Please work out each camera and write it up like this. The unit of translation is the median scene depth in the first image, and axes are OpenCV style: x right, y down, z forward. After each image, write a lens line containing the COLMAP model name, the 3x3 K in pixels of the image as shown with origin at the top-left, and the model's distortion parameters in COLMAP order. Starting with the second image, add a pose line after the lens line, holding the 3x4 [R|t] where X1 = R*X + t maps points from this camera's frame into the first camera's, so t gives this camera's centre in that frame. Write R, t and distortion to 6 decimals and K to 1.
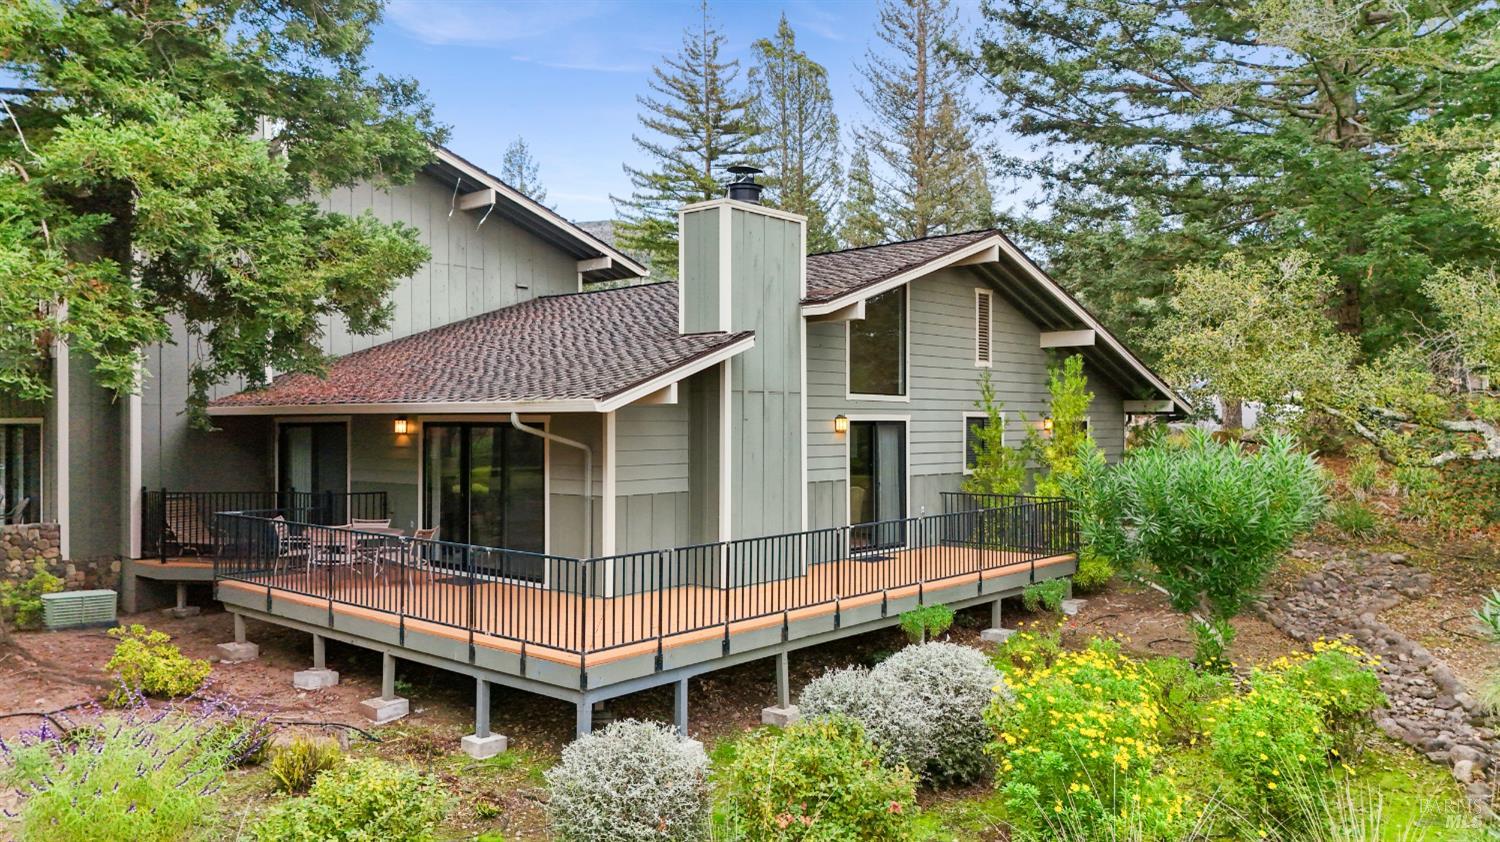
lens RADIAL K [[1065.1, 0, 750.0], [0, 1065.1, 421.0], [0, 0, 1]] dist [0.071306, -0.000882]
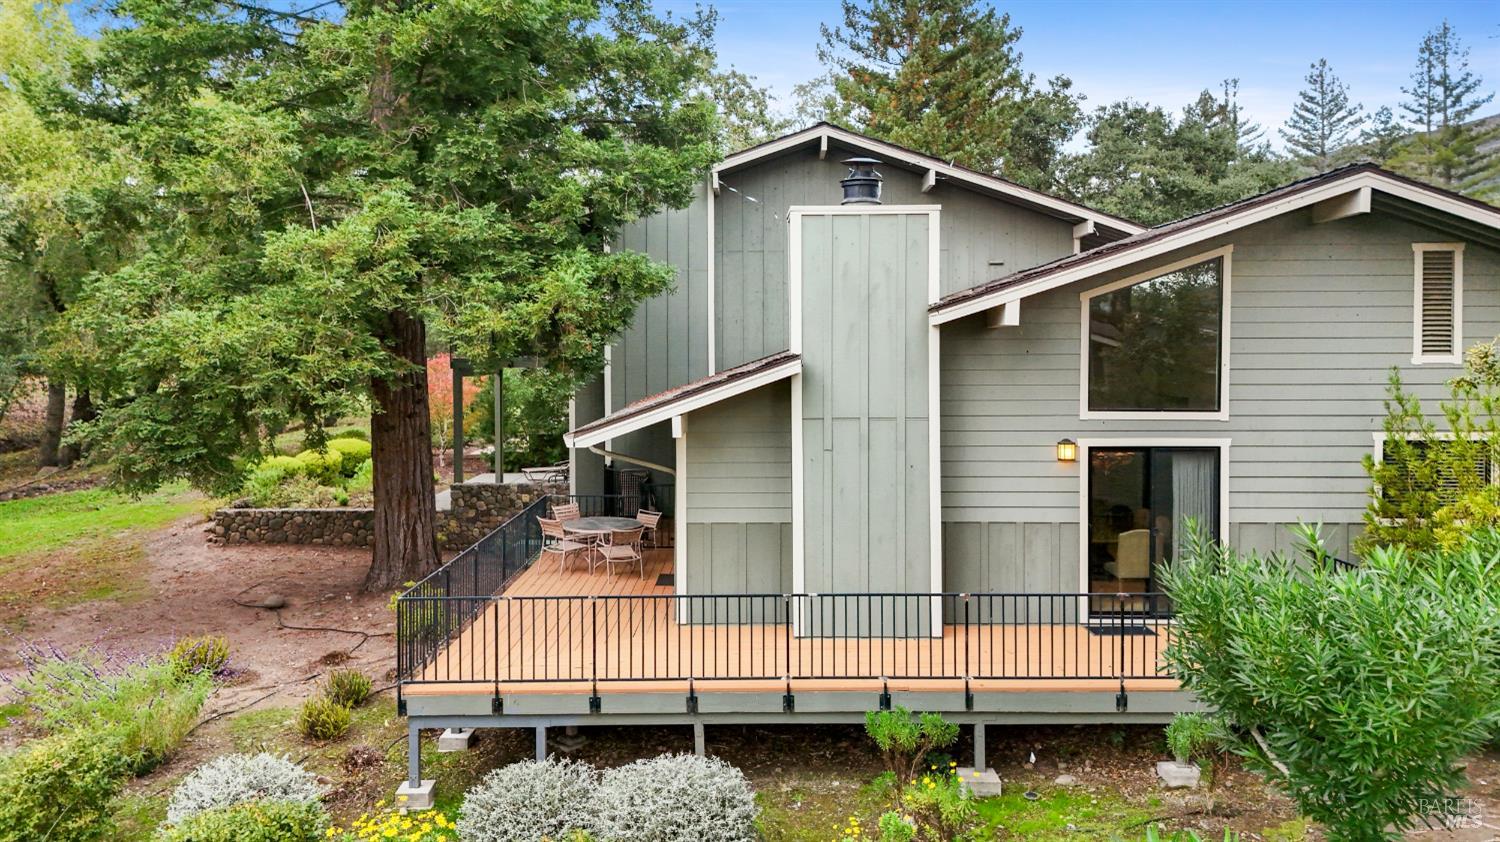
lens RADIAL K [[1126.0, 0, 749.7], [0, 1126.0, 373.7], [0, 0, 1]] dist [0.008086, -0.000545]
pose [[0.676858, 0.010181, -0.736043, 0.515989], [0.000596, 0.999896, 0.014378, -0.063569], [0.736113, -0.010171, 0.676782, 0.266363]]
